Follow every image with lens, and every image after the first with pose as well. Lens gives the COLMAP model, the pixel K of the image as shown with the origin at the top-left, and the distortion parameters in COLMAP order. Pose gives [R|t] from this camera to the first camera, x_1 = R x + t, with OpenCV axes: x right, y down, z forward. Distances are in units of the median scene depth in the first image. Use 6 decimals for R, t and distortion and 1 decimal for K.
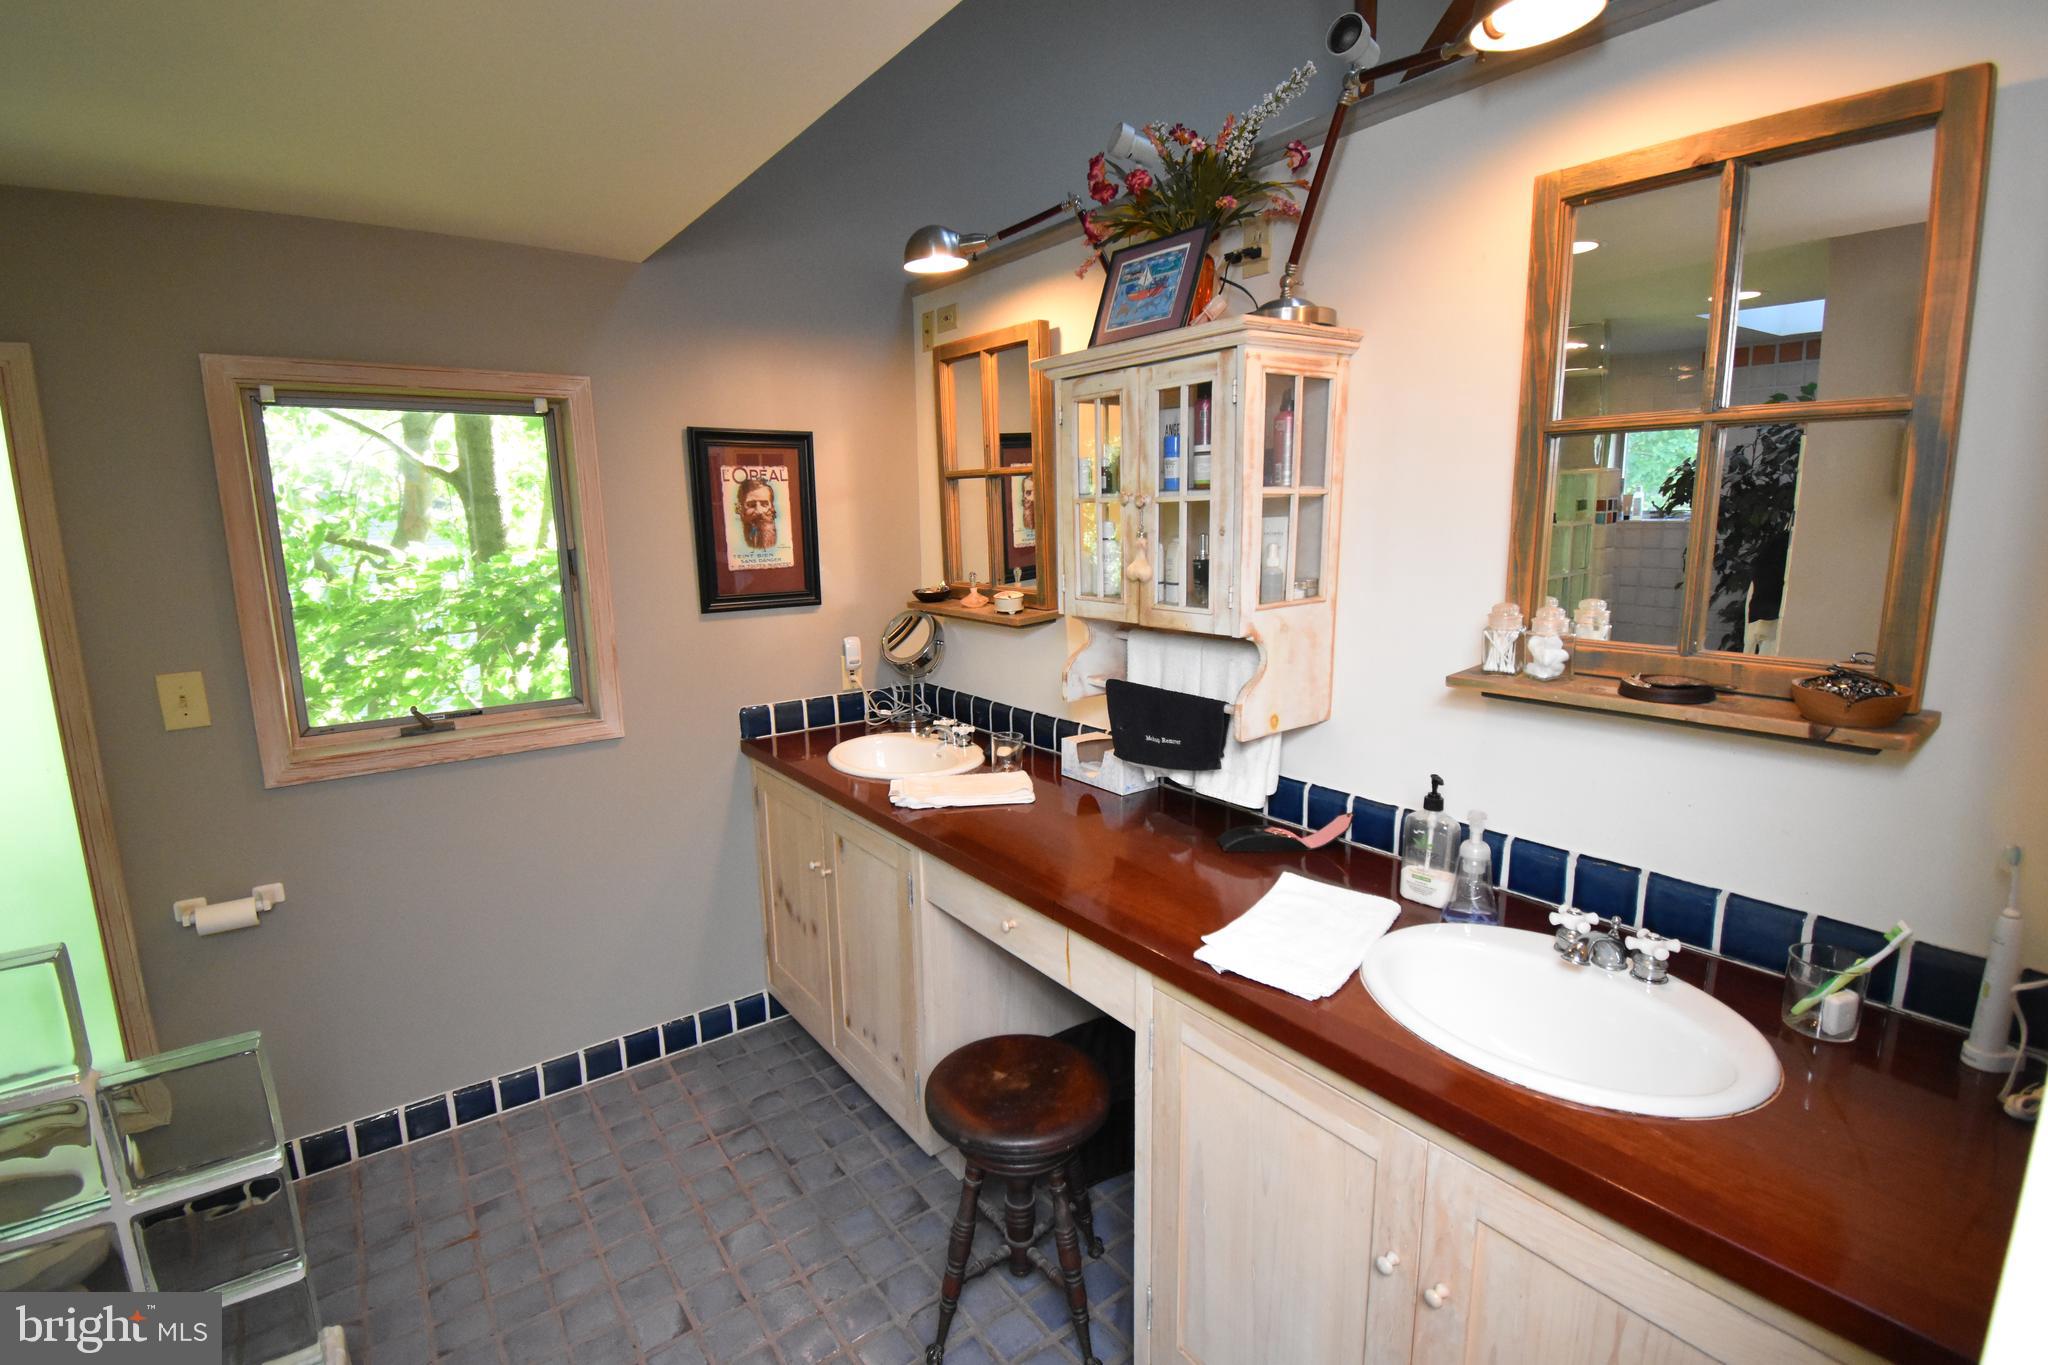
lens RADIAL K [[905.5, 0, 1021.4], [0, 905.5, 679.2], [0, 0, 1]] dist [0.022485, -0.027239]
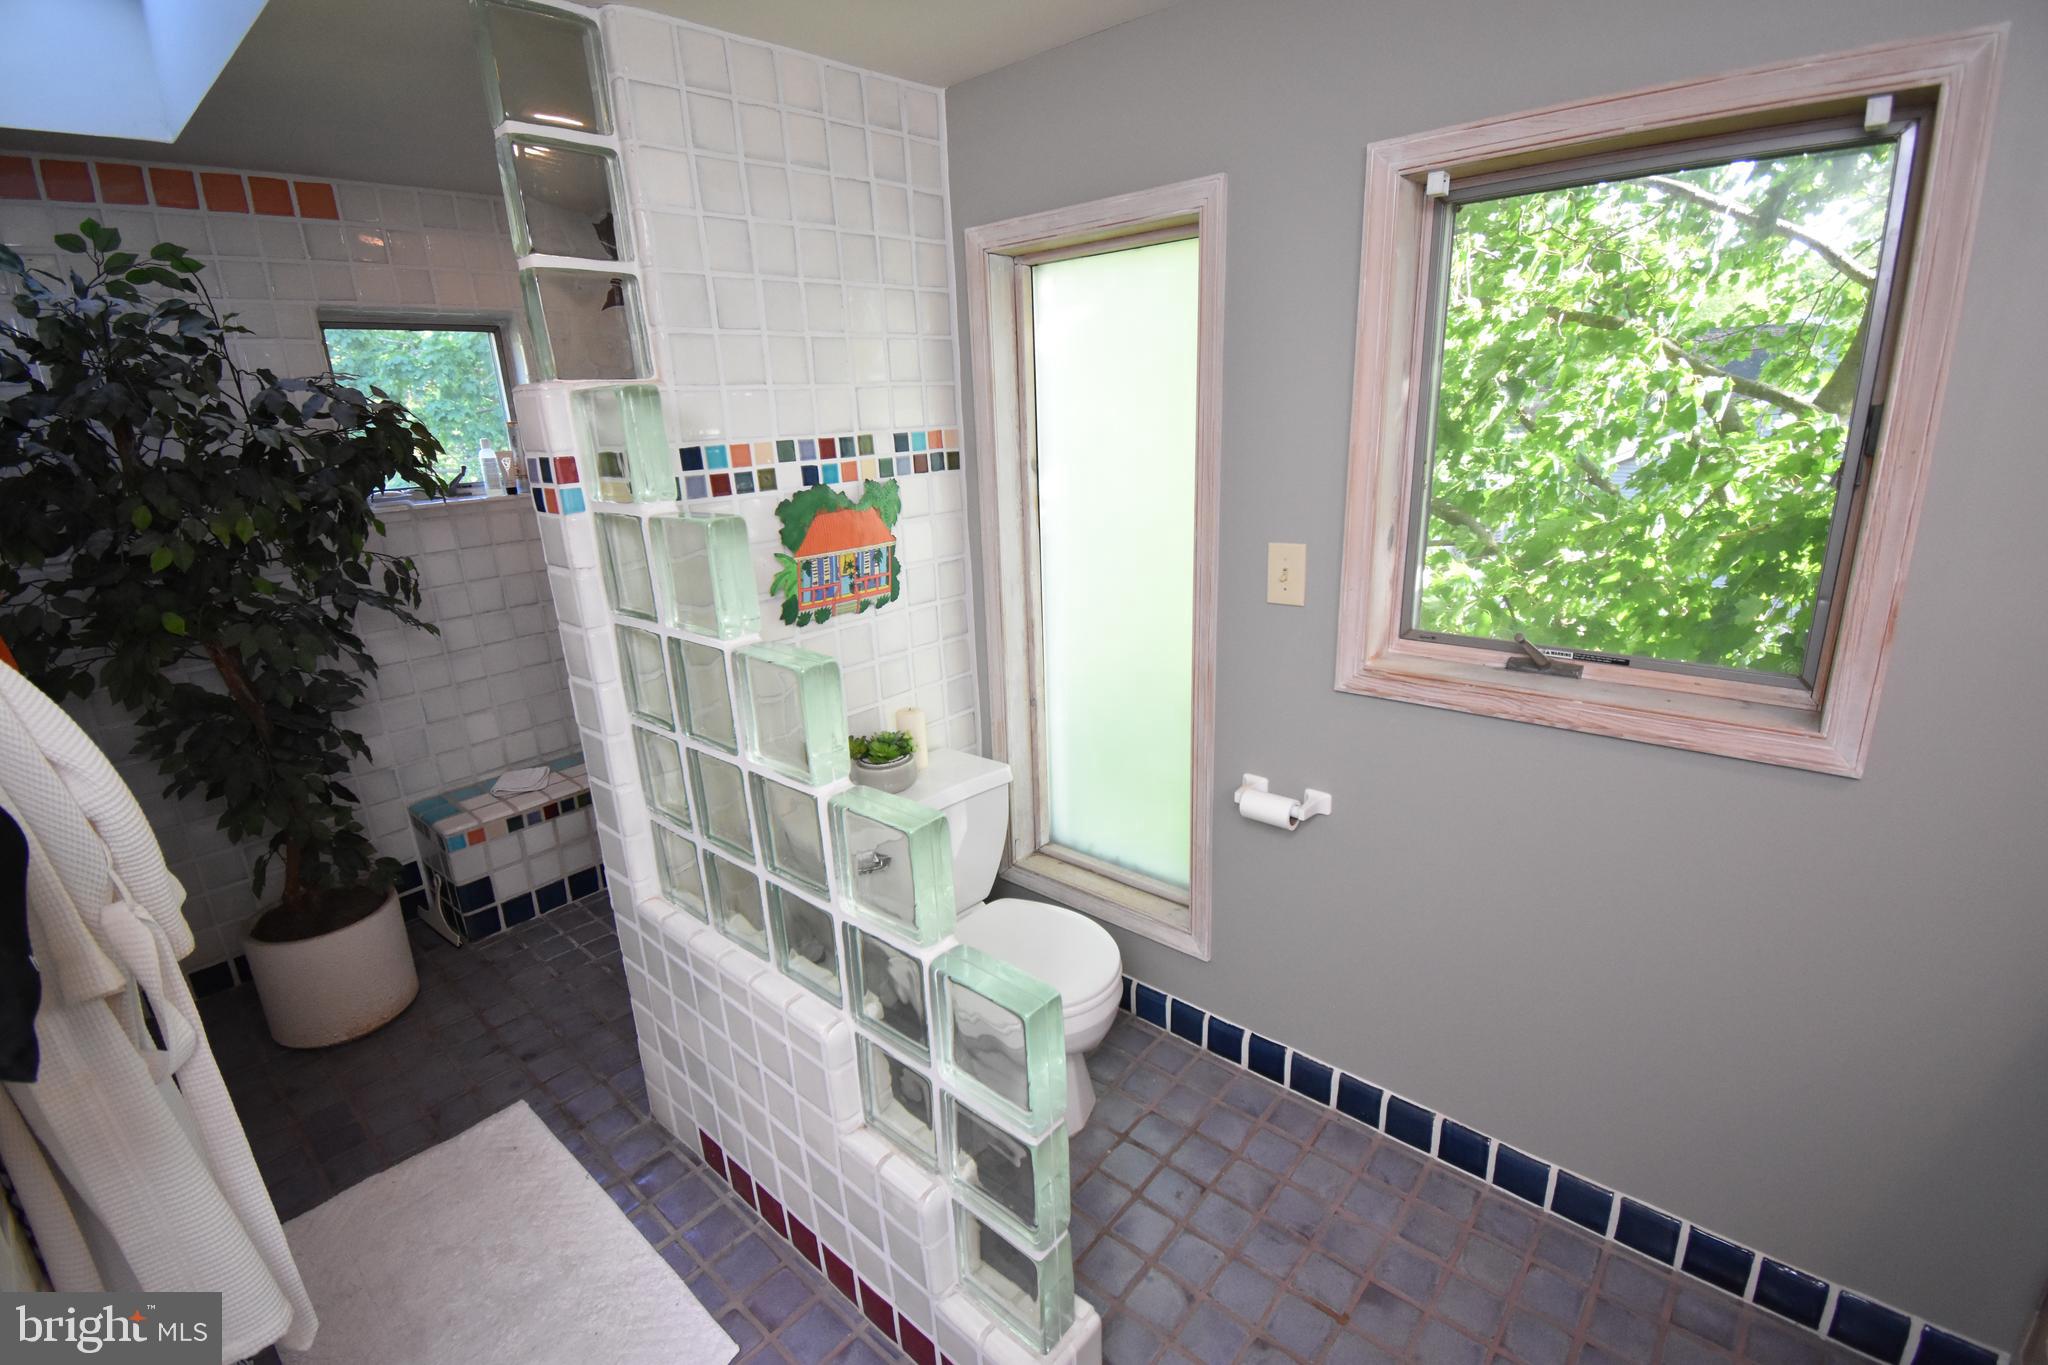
lens RADIAL K [[905.5, 0, 1021.4], [0, 905.5, 679.2], [0, 0, 1]] dist [0.022485, -0.027239]
pose [[0.199917, 0.293001, -0.934978, -0.087335], [-0.128232, 0.953858, 0.271499, -0.086464], [0.971385, 0.065617, 0.228265, 0.520200]]
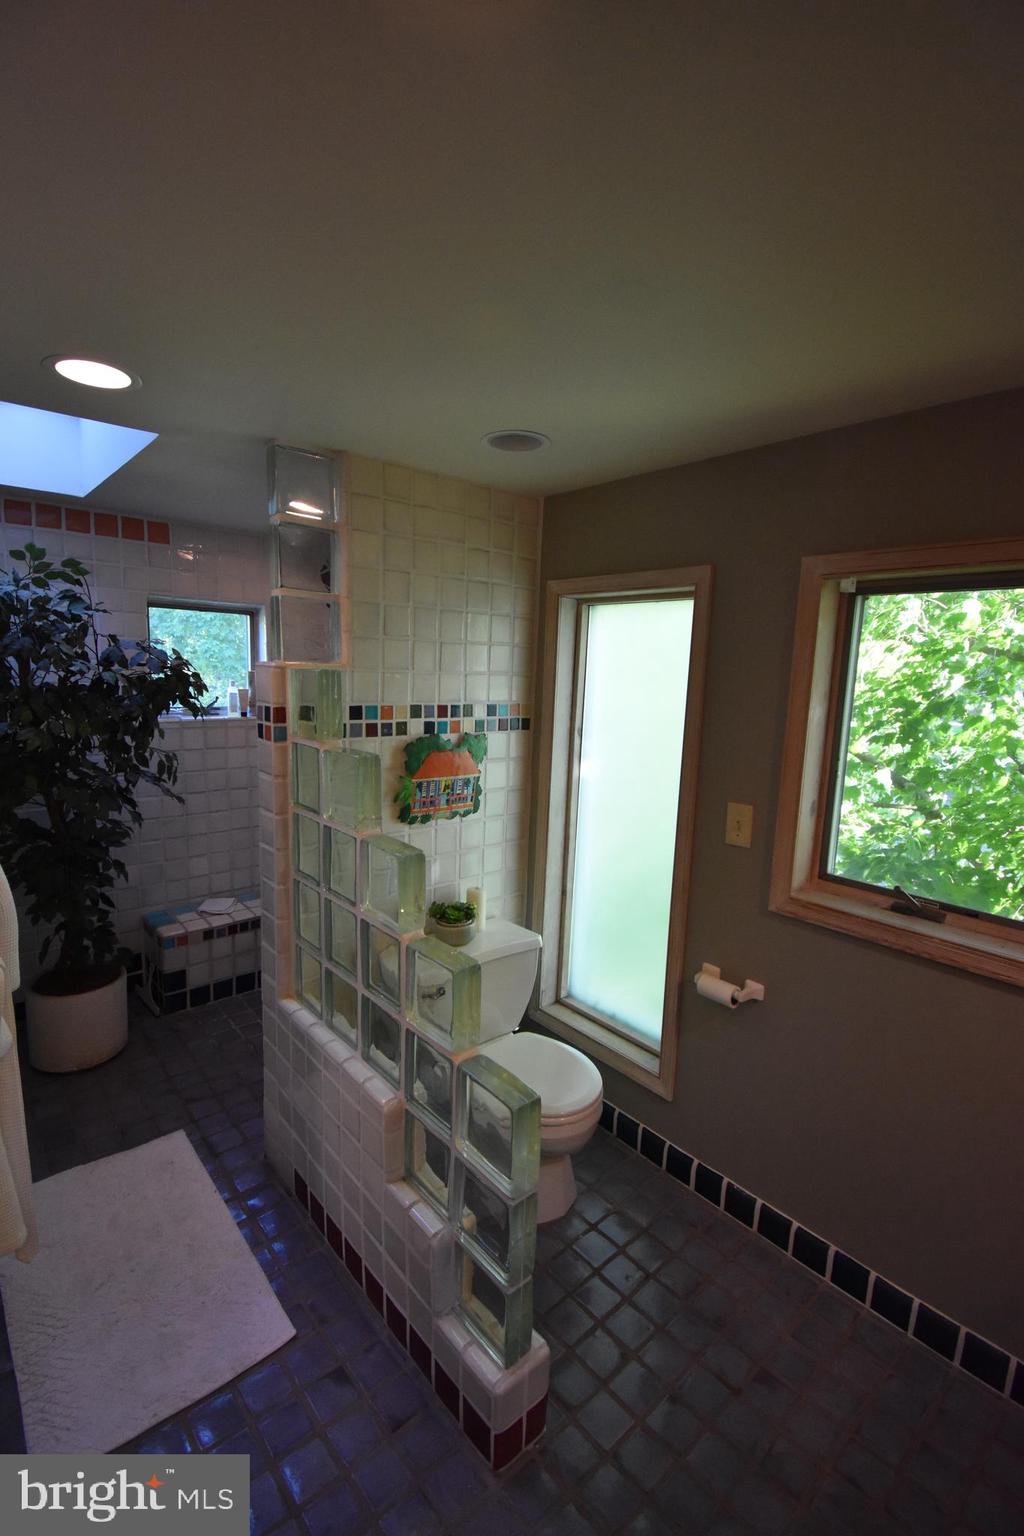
lens RADIAL K [[679.2, 0, 512.7], [0, 679.2, 770.7], [0, 0, 1]] dist [0.022485, -0.027239]
pose [[0.069954, 0.170950, -0.982793, 0.016414], [-0.205308, 0.966582, 0.153517, -0.133292], [0.976194, 0.191036, 0.102714, 0.540686]]
